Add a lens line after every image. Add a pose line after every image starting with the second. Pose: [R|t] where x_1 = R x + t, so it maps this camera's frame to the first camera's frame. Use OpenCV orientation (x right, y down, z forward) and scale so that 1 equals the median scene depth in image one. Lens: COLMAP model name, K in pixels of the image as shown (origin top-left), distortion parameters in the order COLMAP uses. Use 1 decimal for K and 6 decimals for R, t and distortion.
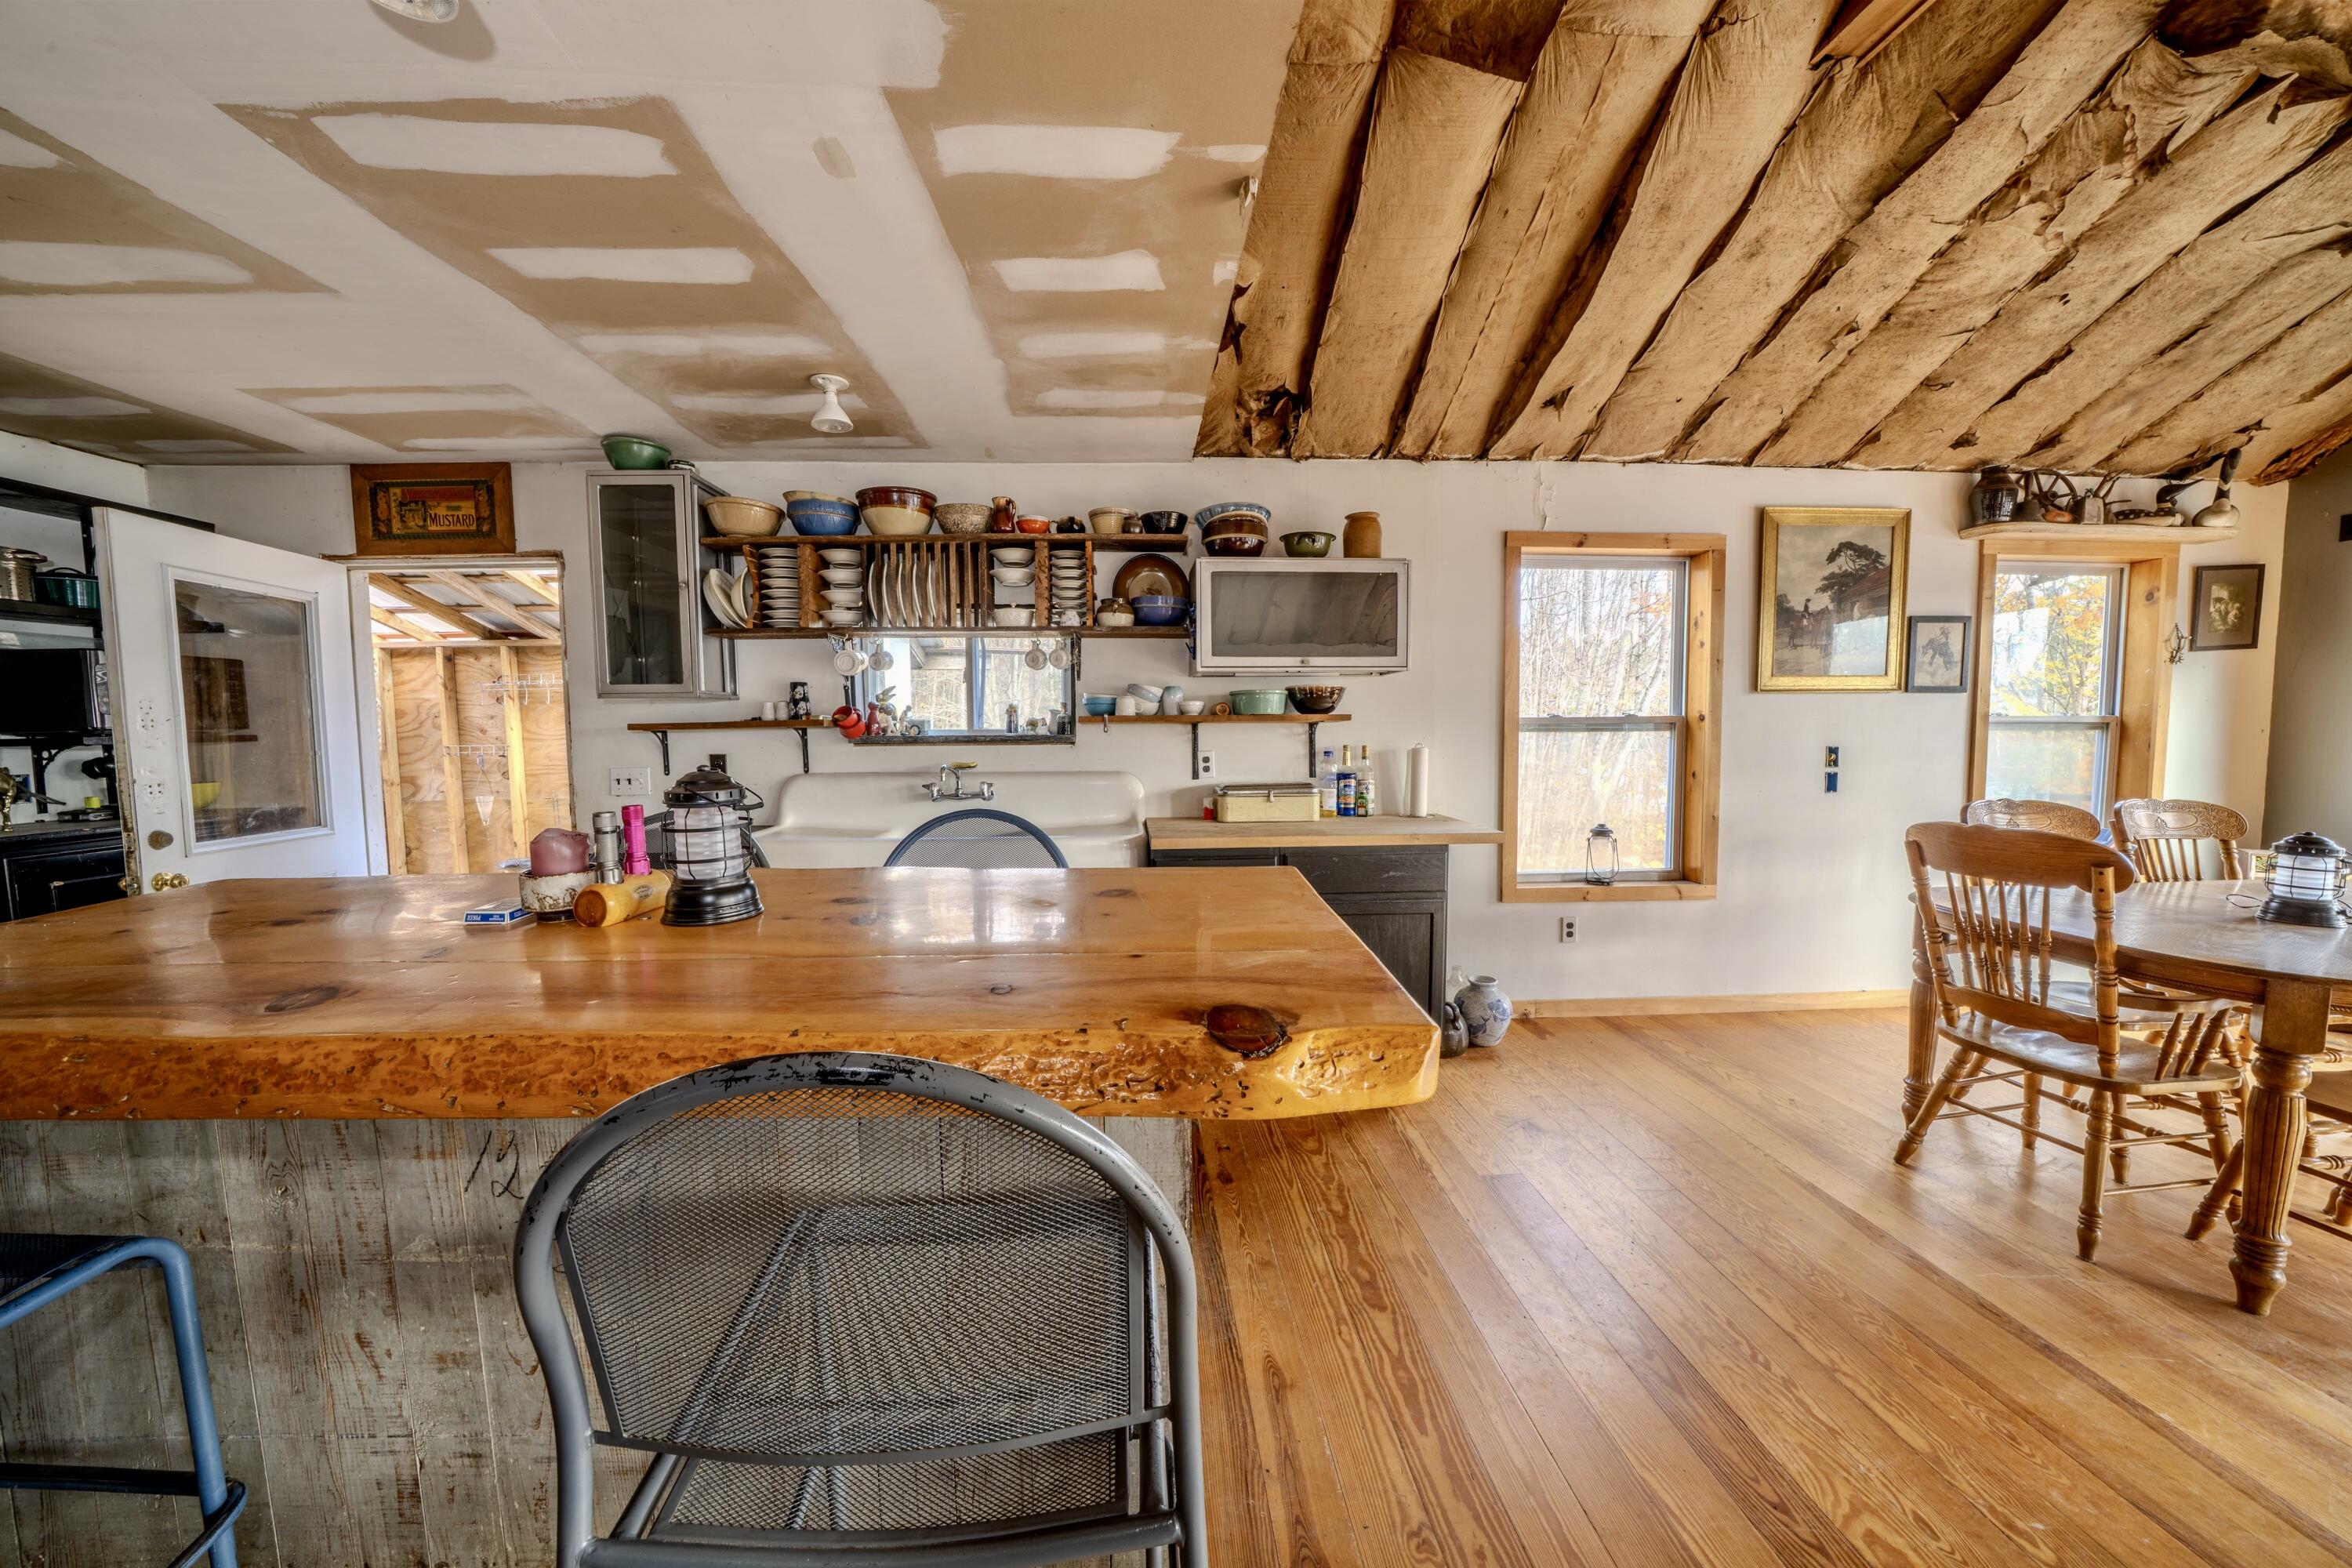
lens RADIAL K [[820.8, 0, 1168.7], [0, 820.8, 783.3], [0, 0, 1]] dist [-0.024271, 0.002764]
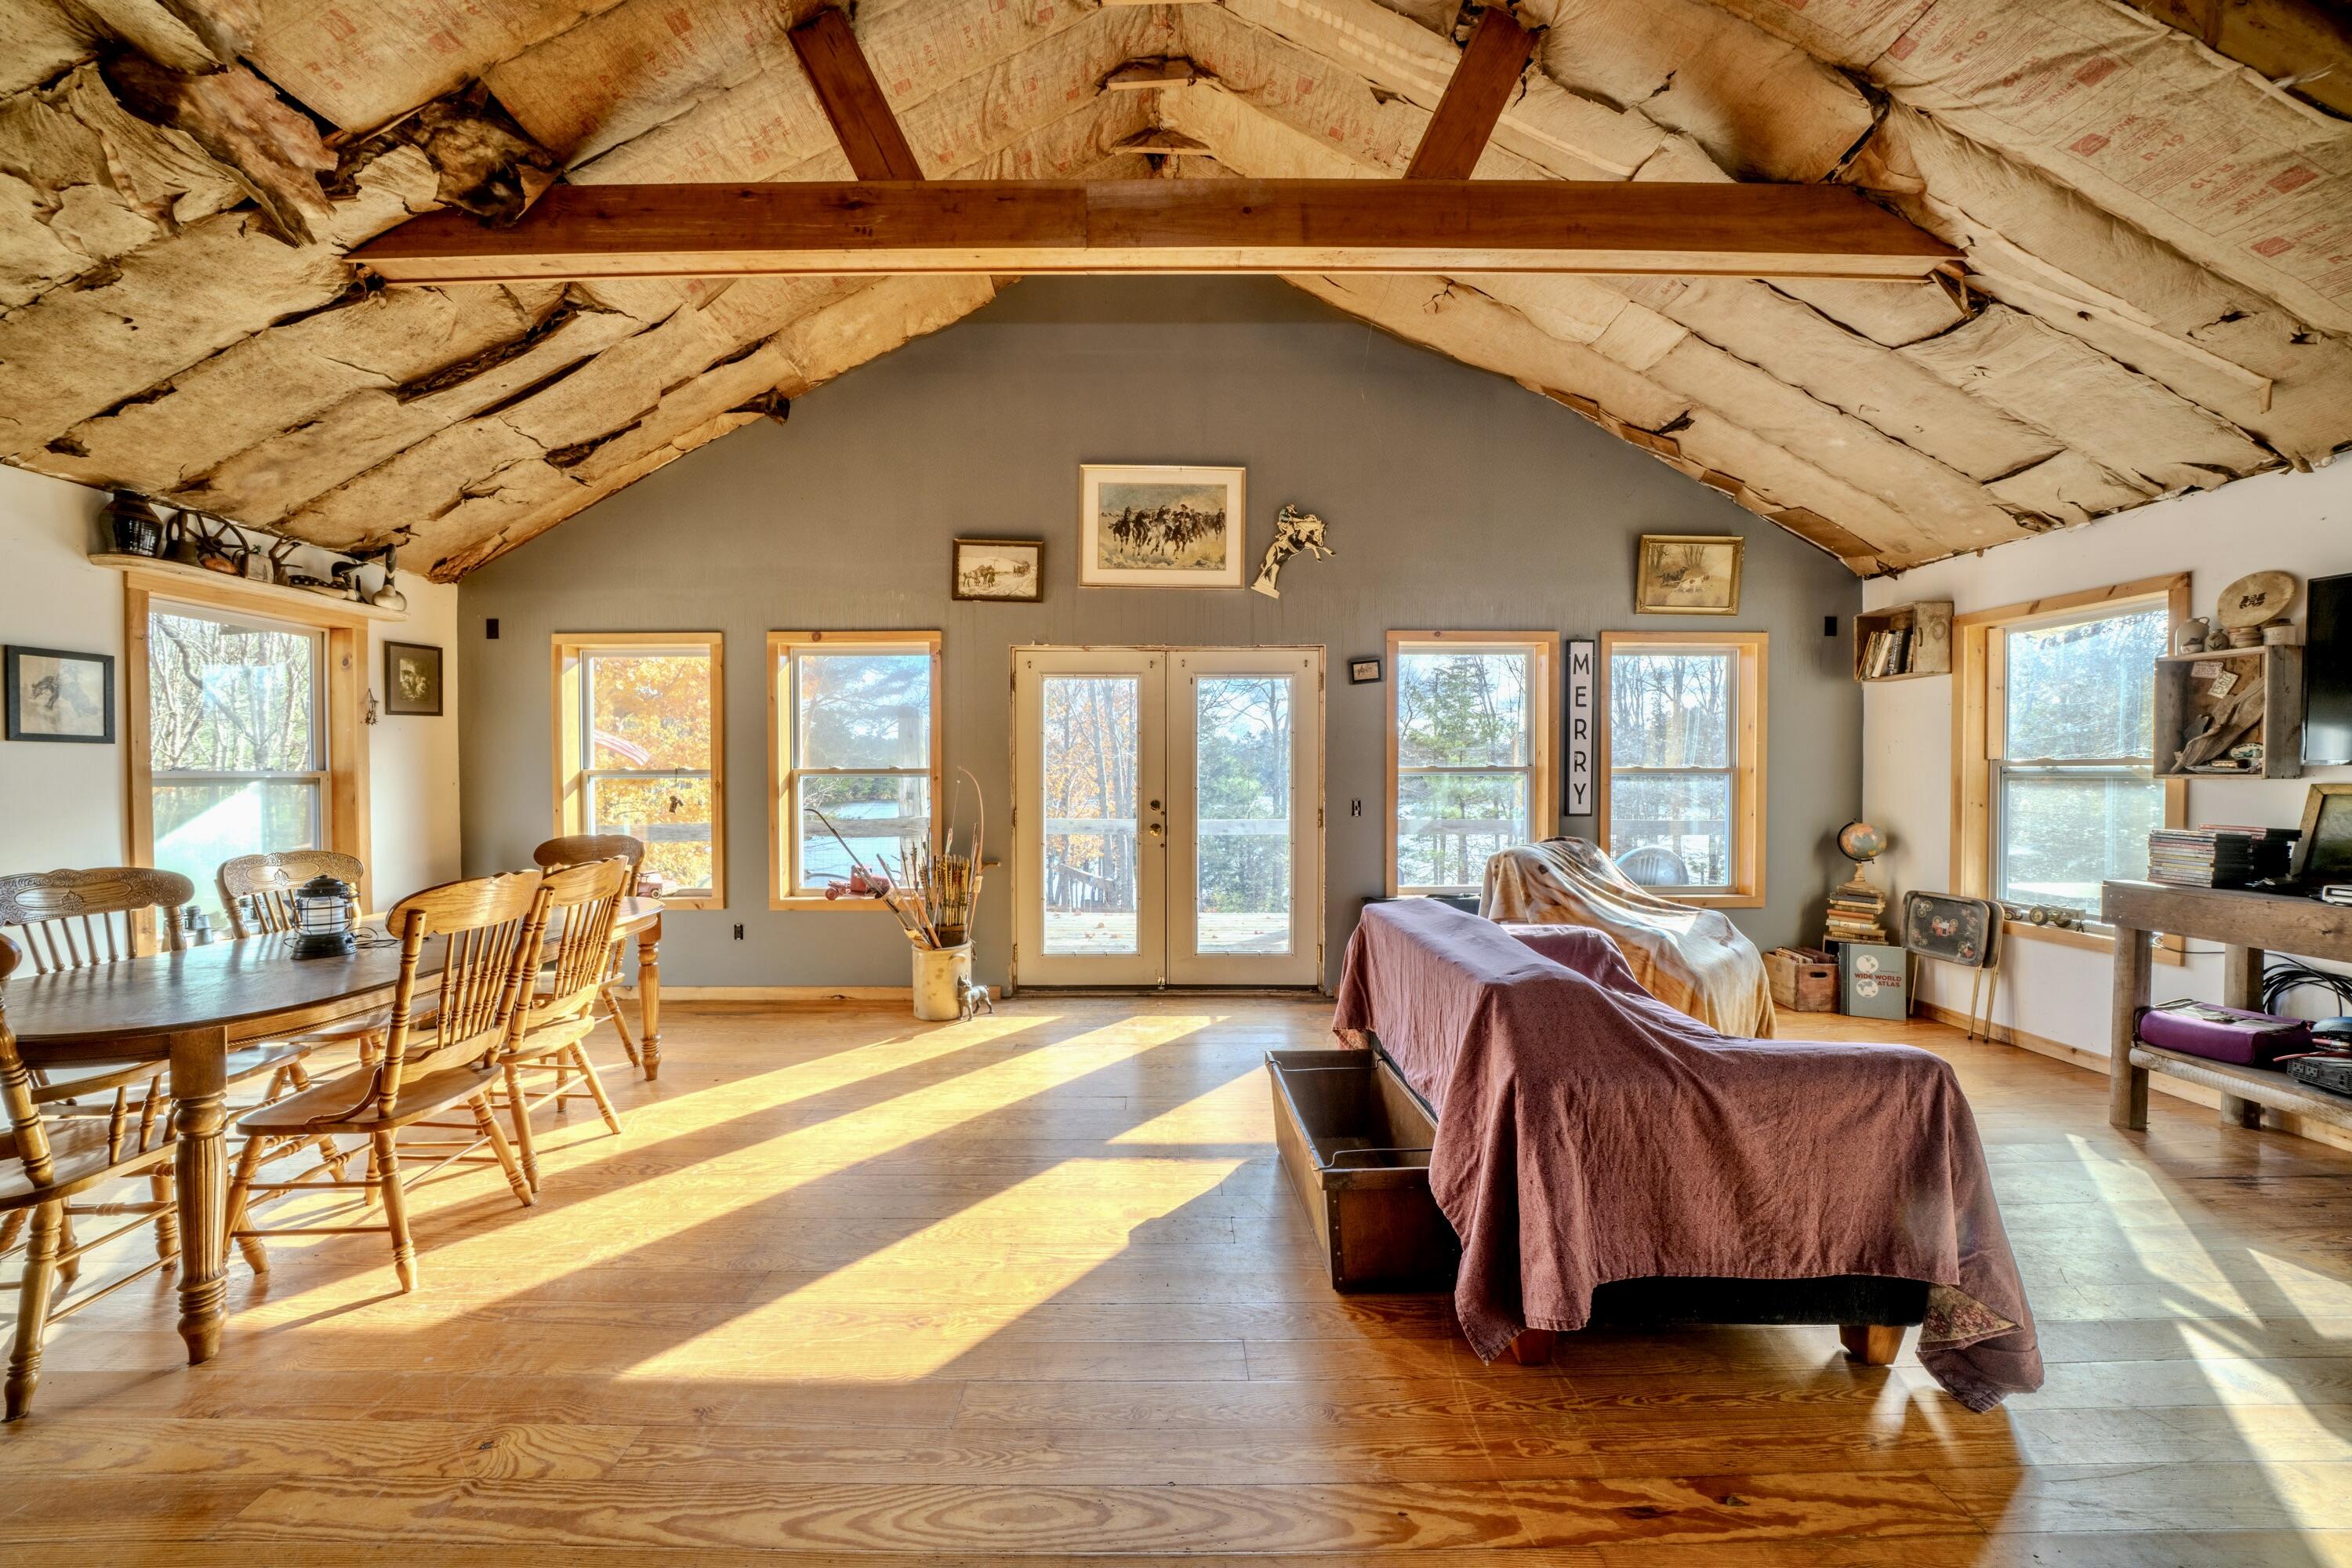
lens RADIAL K [[820.8, 0, 1164.5], [0, 820.8, 781.9], [0, 0, 1]] dist [-0.024271, 0.002764]
pose [[0.051553, -0.005042, 0.998658, 0.208339], [0.072282, 0.997383, 0.001305, 0.007855], [-0.996051, 0.072117, 0.051783, -0.164876]]
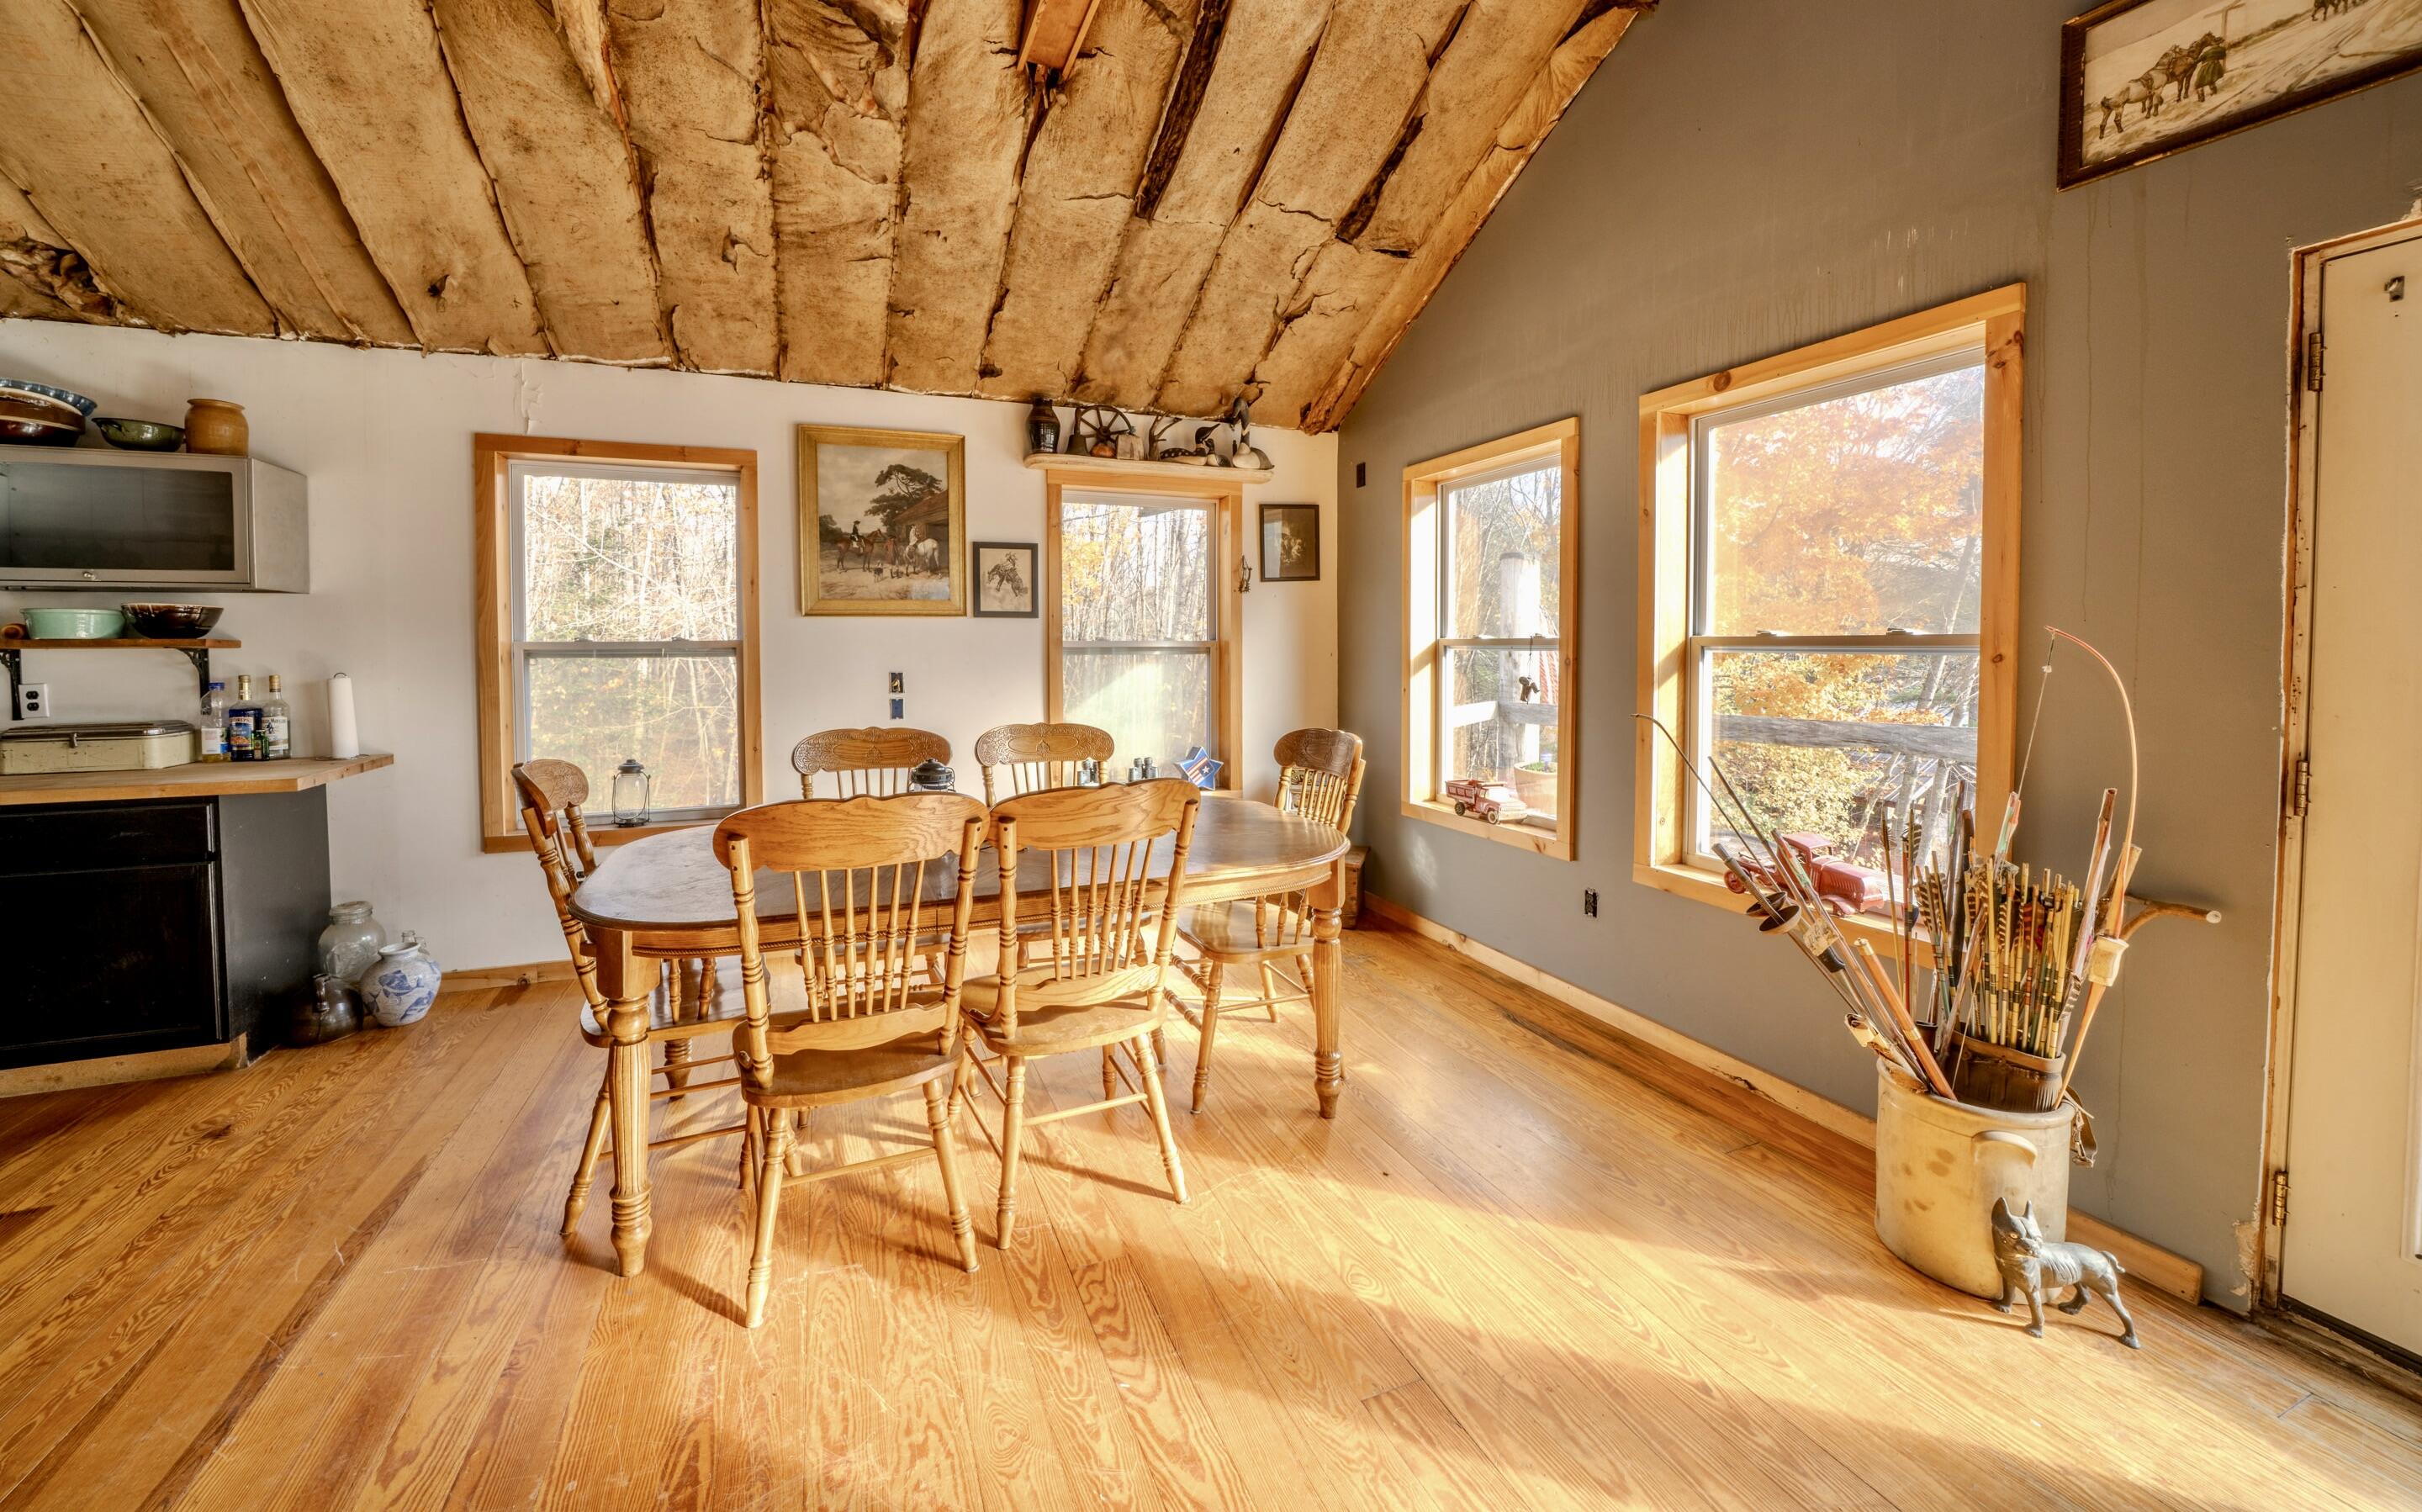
lens RADIAL K [[884.0, 0, 1146.3], [0, 884.0, 668.7], [0, 0, 1]] dist [-0.015330, -0.000005]
pose [[0.956978, -0.004698, 0.290124, 0.821510], [0.016936, 0.999069, -0.039687, -0.002885], [-0.289667, 0.042893, 0.956166, -0.107236]]
